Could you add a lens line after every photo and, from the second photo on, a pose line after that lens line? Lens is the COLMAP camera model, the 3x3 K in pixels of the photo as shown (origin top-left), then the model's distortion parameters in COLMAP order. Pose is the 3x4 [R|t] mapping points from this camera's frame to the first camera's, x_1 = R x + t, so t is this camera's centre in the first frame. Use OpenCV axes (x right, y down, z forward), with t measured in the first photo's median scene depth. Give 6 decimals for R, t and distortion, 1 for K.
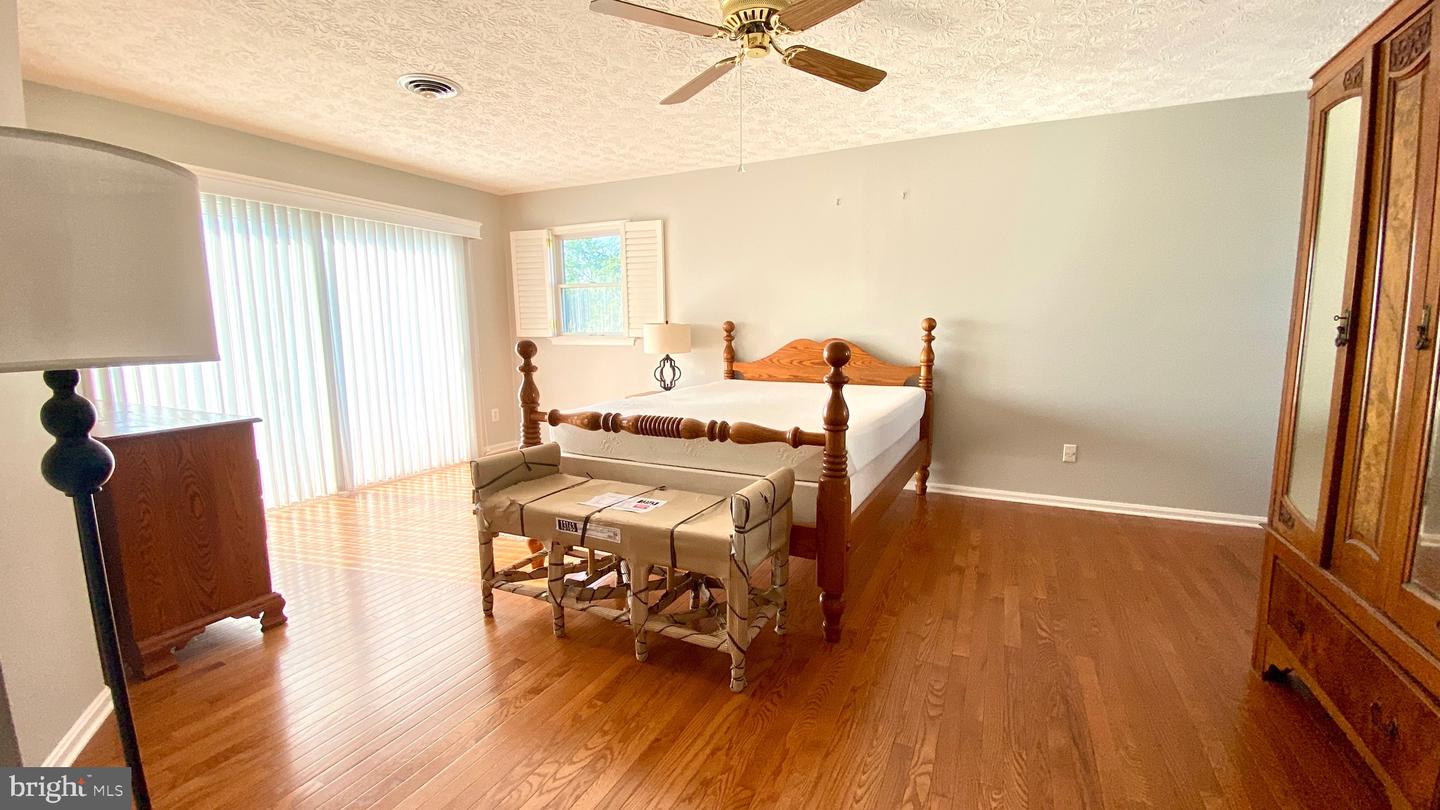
lens RADIAL K [[578.5, 0, 725.8], [0, 578.5, 412.0], [0, 0, 1]] dist [-0.004780, -0.010286]
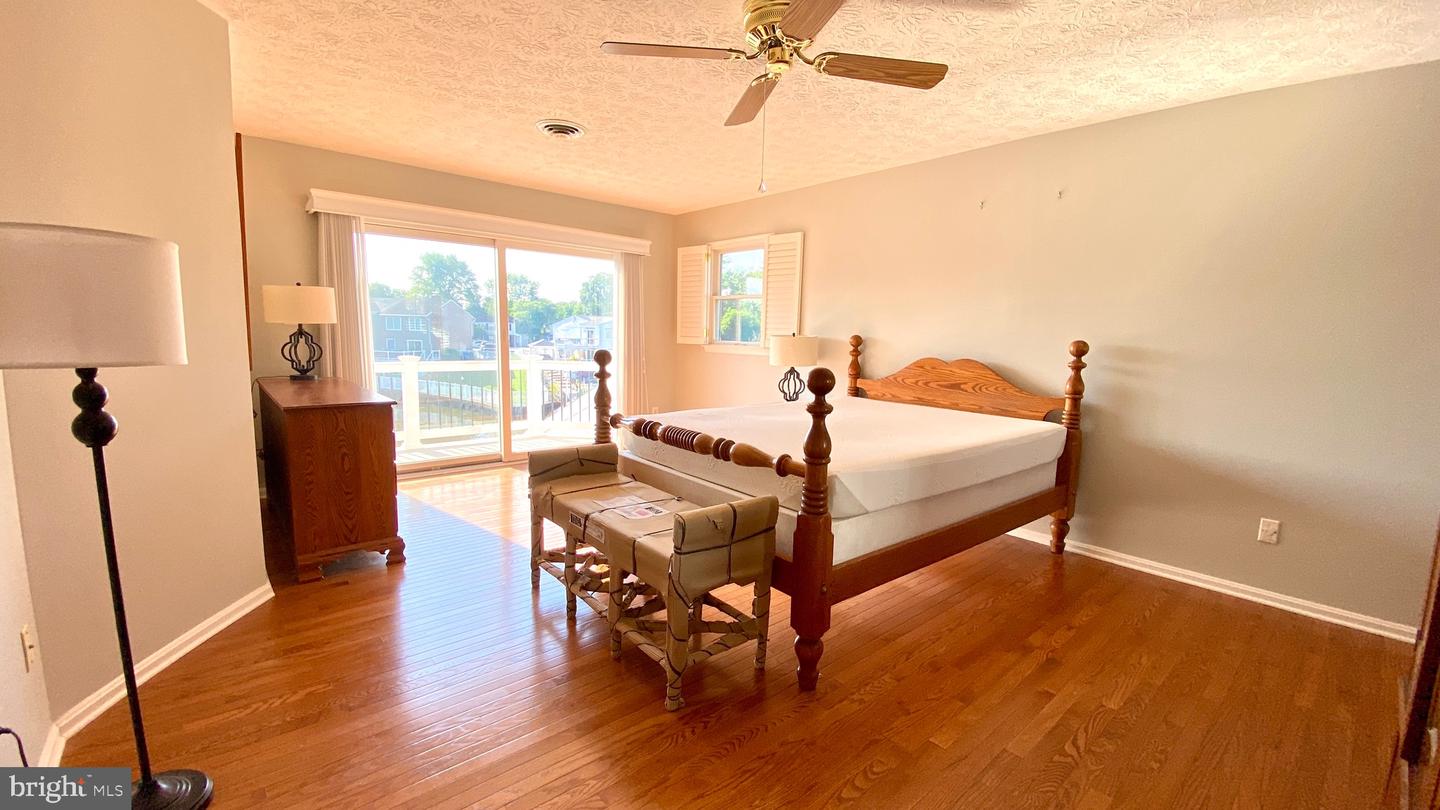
lens RADIAL K [[578.5, 0, 713.9], [0, 578.5, 410.7], [0, 0, 1]] dist [-0.004780, -0.010286]
pose [[0.917946, 0.083348, -0.387851, 0.295474], [-0.088190, 0.996089, 0.005333, -0.032029], [0.386779, 0.029310, 0.921707, 0.059410]]
